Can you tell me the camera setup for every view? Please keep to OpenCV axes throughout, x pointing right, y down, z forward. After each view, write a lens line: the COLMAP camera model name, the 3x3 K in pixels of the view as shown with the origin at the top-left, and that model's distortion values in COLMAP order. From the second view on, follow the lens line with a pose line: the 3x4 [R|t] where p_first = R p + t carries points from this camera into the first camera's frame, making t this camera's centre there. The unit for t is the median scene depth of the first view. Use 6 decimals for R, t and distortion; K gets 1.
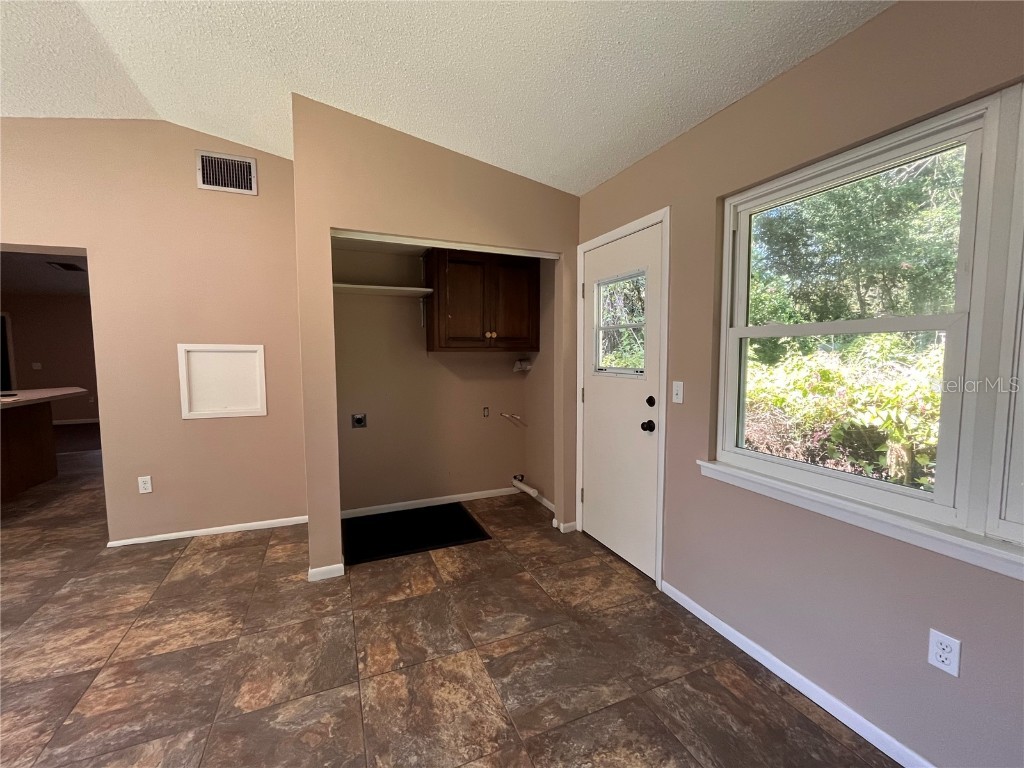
lens RADIAL K [[417.2, 0, 510.6], [0, 417.2, 383.6], [0, 0, 1]] dist [-0.004452, -0.000575]
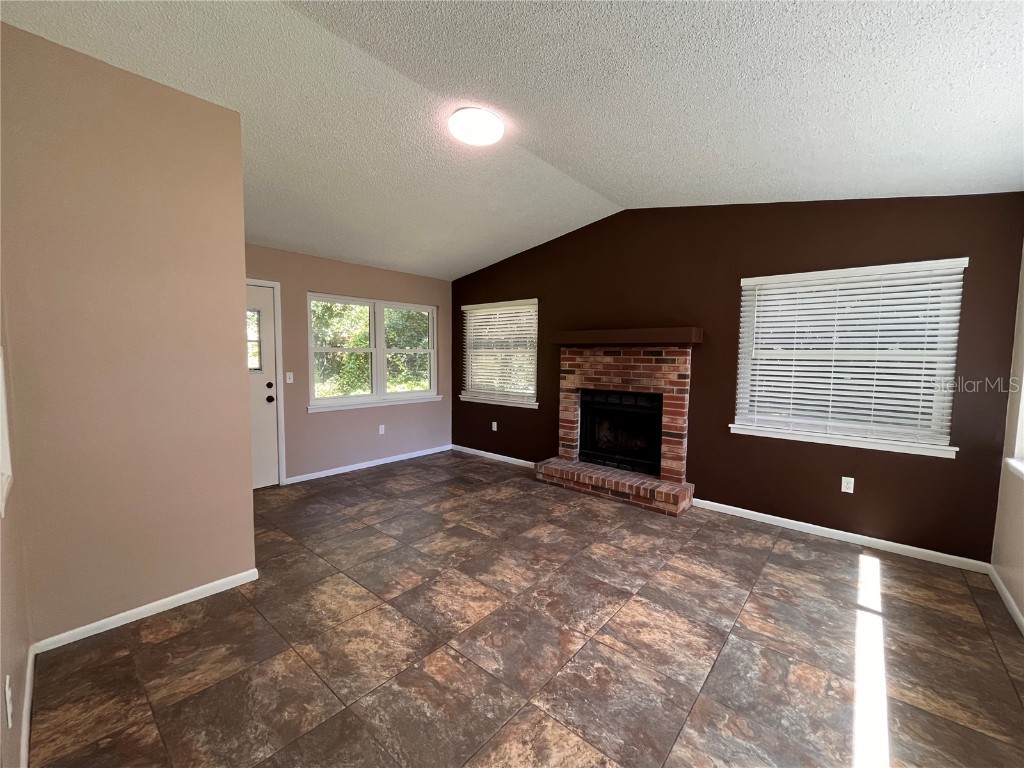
lens RADIAL K [[417.2, 0, 510.1], [0, 417.2, 384.7], [0, 0, 1]] dist [-0.004452, -0.000575]
pose [[-0.446563, -0.063646, 0.892486, -2.051599], [0.058557, 0.993250, 0.100132, -0.092800], [-0.892834, 0.096977, -0.439821, 1.042508]]
